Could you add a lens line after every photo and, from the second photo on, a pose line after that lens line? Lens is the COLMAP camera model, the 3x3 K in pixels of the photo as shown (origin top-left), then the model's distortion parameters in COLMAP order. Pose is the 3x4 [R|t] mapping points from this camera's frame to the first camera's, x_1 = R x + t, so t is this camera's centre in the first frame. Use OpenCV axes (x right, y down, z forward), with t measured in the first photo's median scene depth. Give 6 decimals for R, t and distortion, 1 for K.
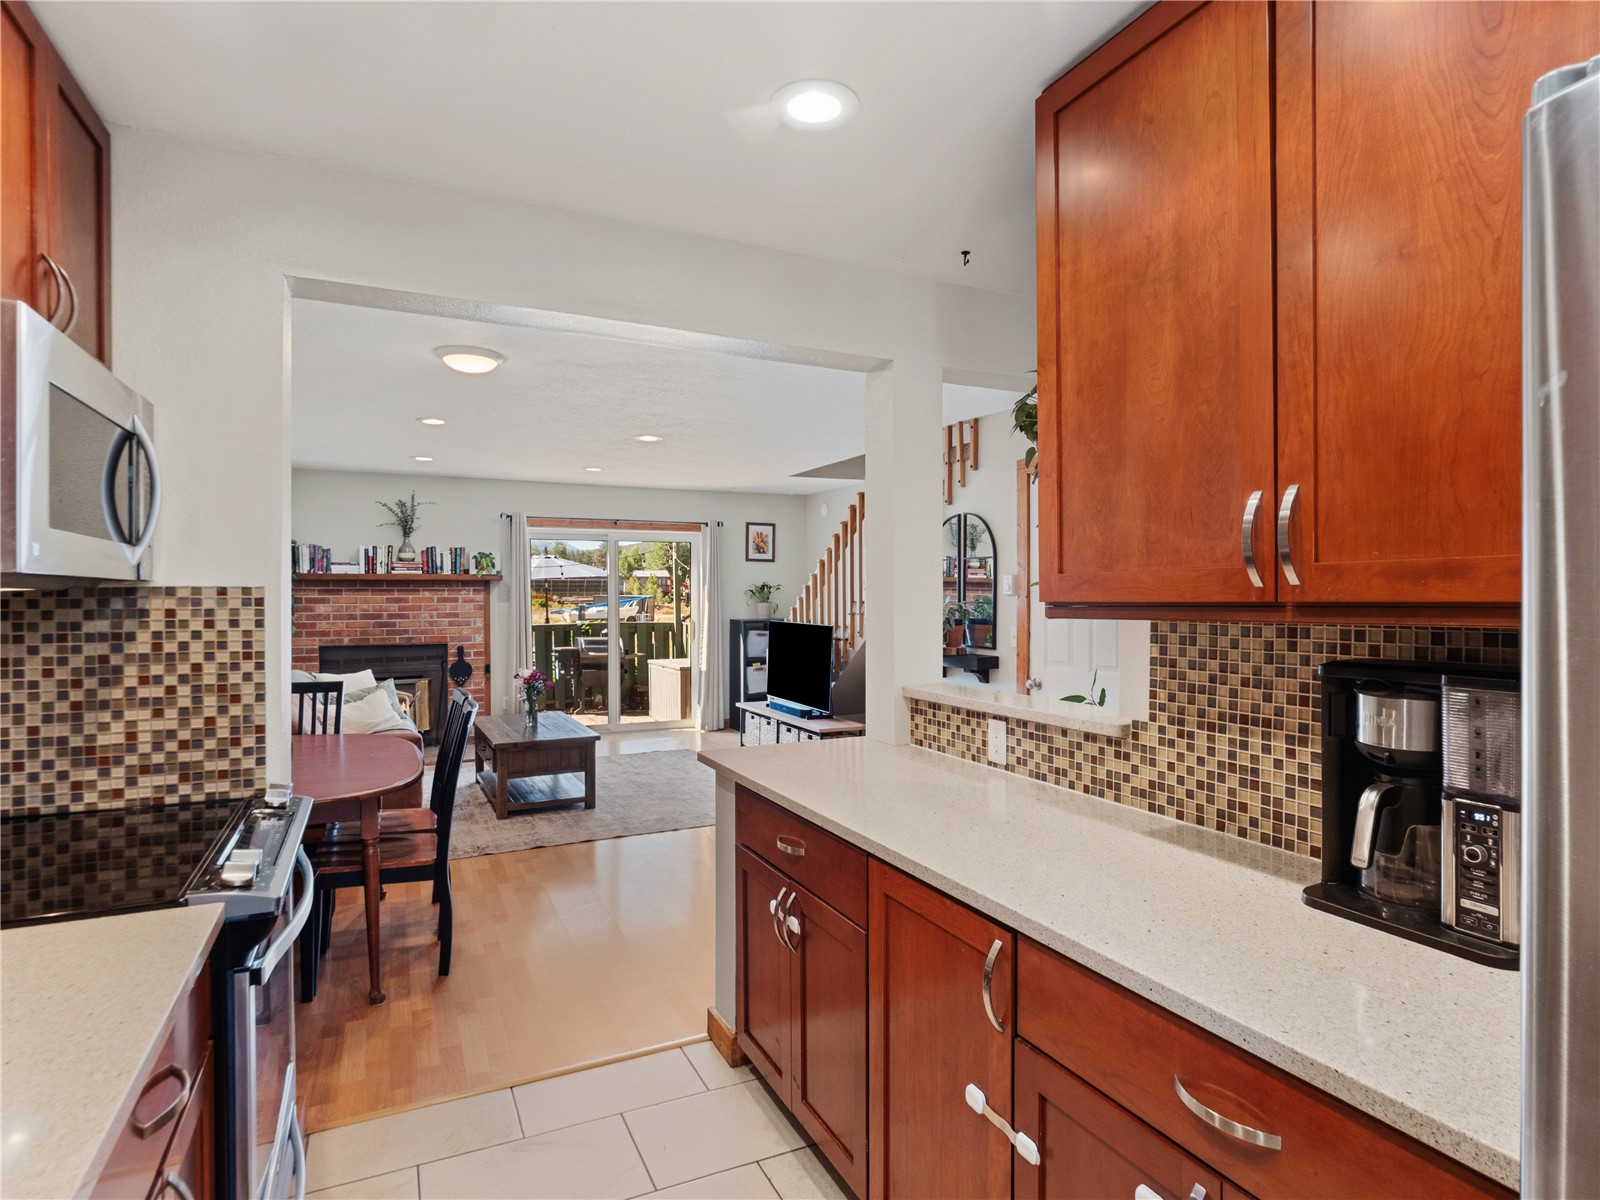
lens RADIAL K [[856.2, 0, 774.3], [0, 856.2, 603.9], [0, 0, 1]] dist [-0.024226, -0.000047]
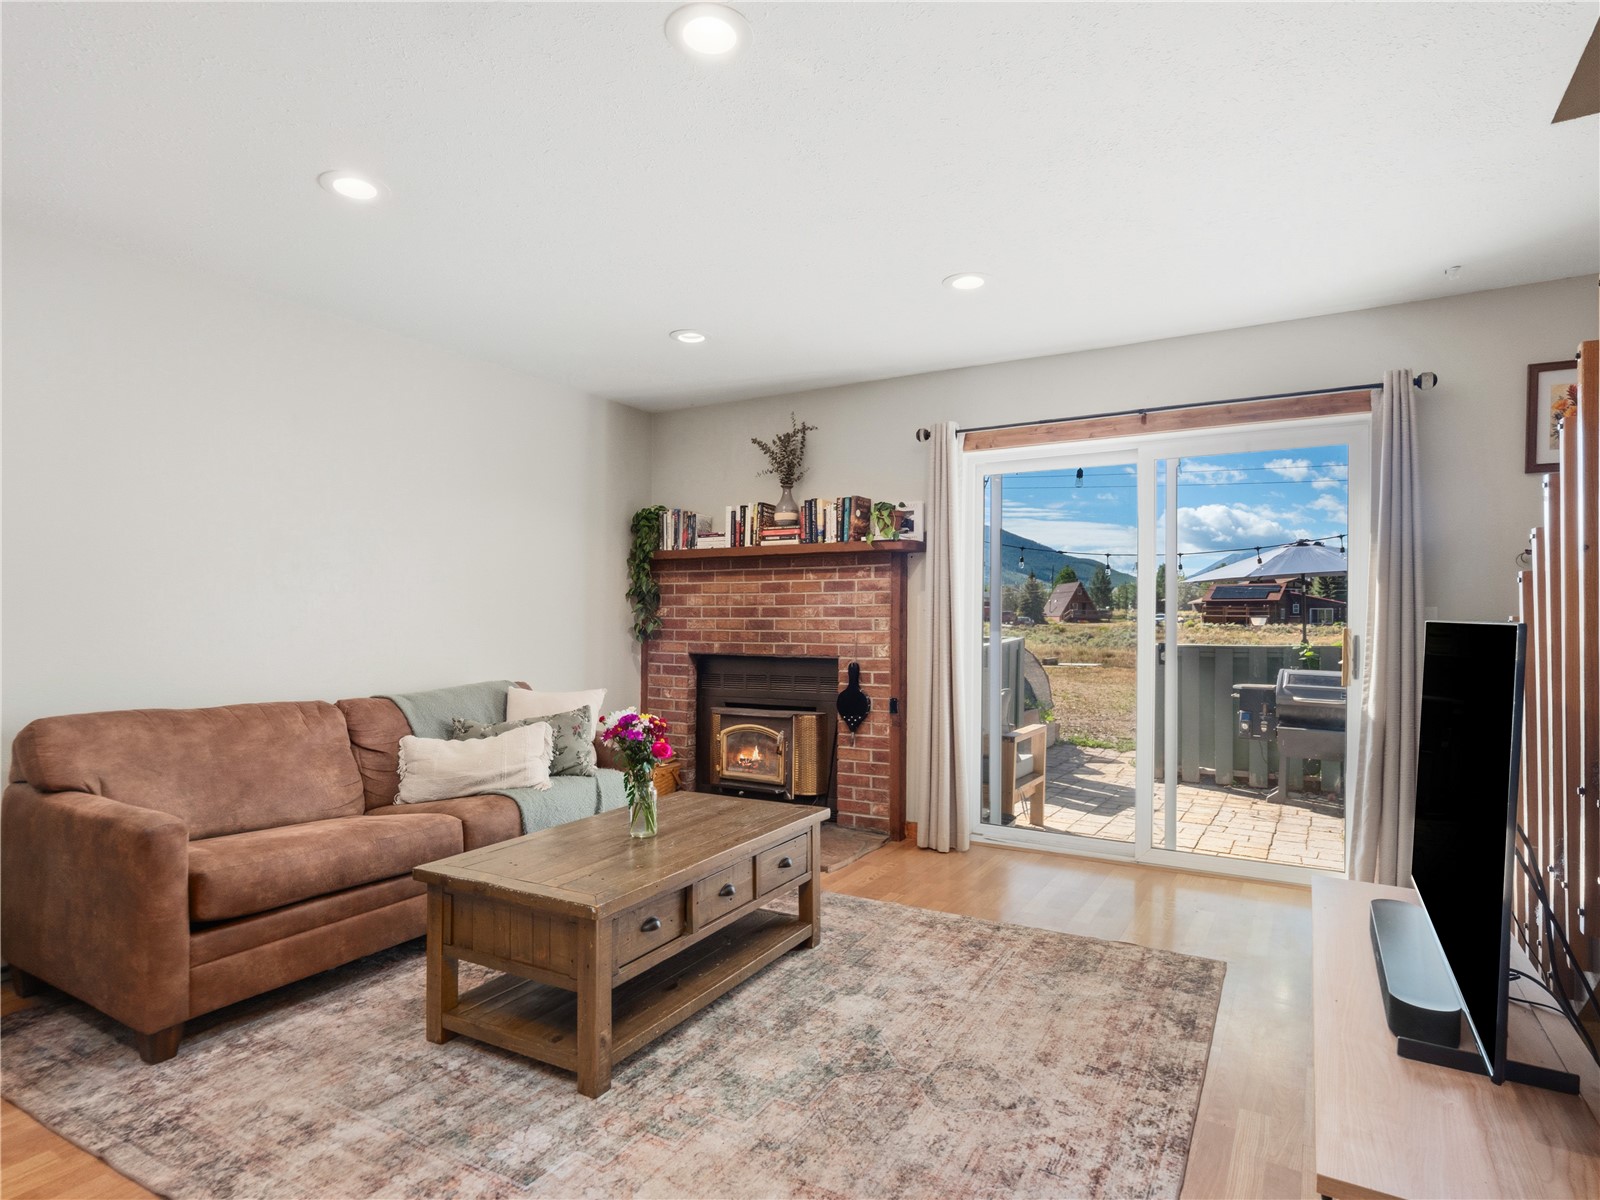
lens RADIAL K [[874.6, 0, 795.2], [0, 874.6, 618.5], [0, 0, 1]] dist [0.002410, -0.001259]
pose [[0.566125, 0.003928, -0.824310, 0.114098], [-0.016403, 0.999844, -0.006500, 0.023204], [0.824156, 0.017201, 0.566101, 0.634615]]
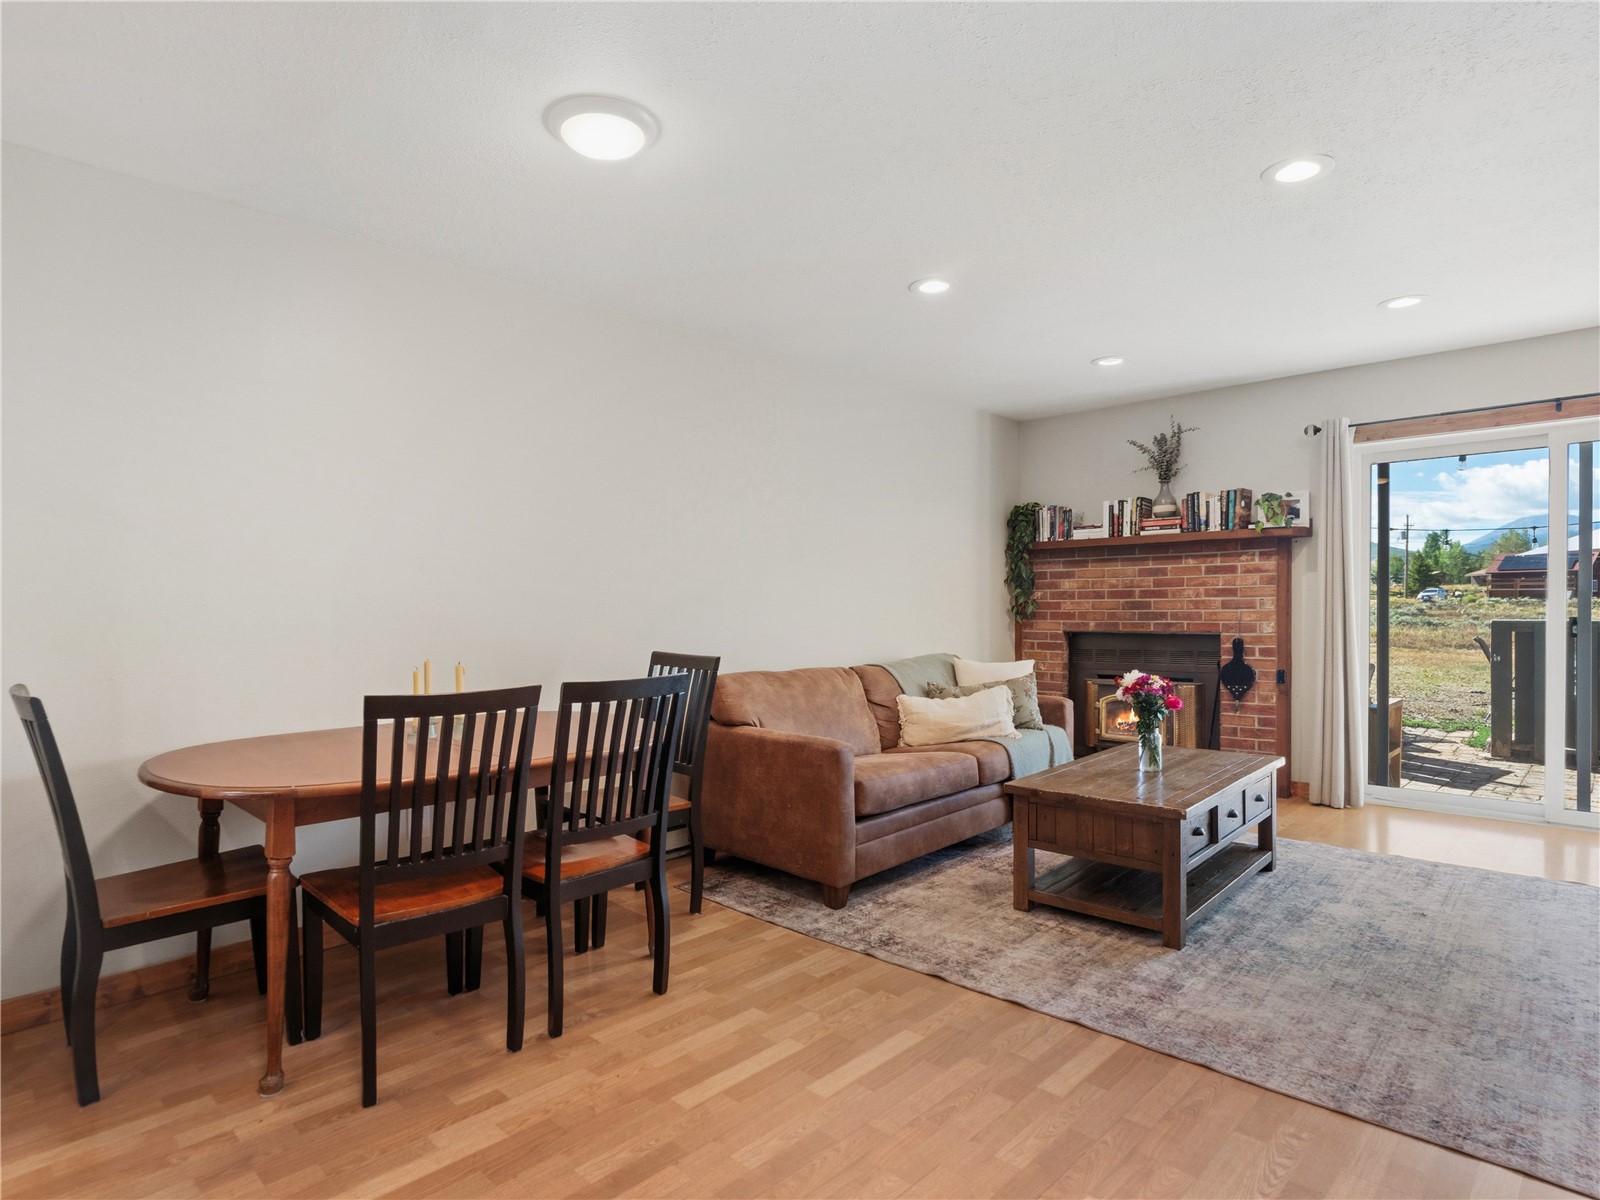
lens RADIAL K [[868.1, 0, 798.0], [0, 868.1, 617.8], [0, 0, 1]] dist [-0.002616, -0.000701]
pose [[0.362152, 0.015034, -0.931998, 0.140592], [-0.002942, 0.999883, 0.014986, 0.024653], [0.932115, -0.002685, 0.362154, 0.445973]]
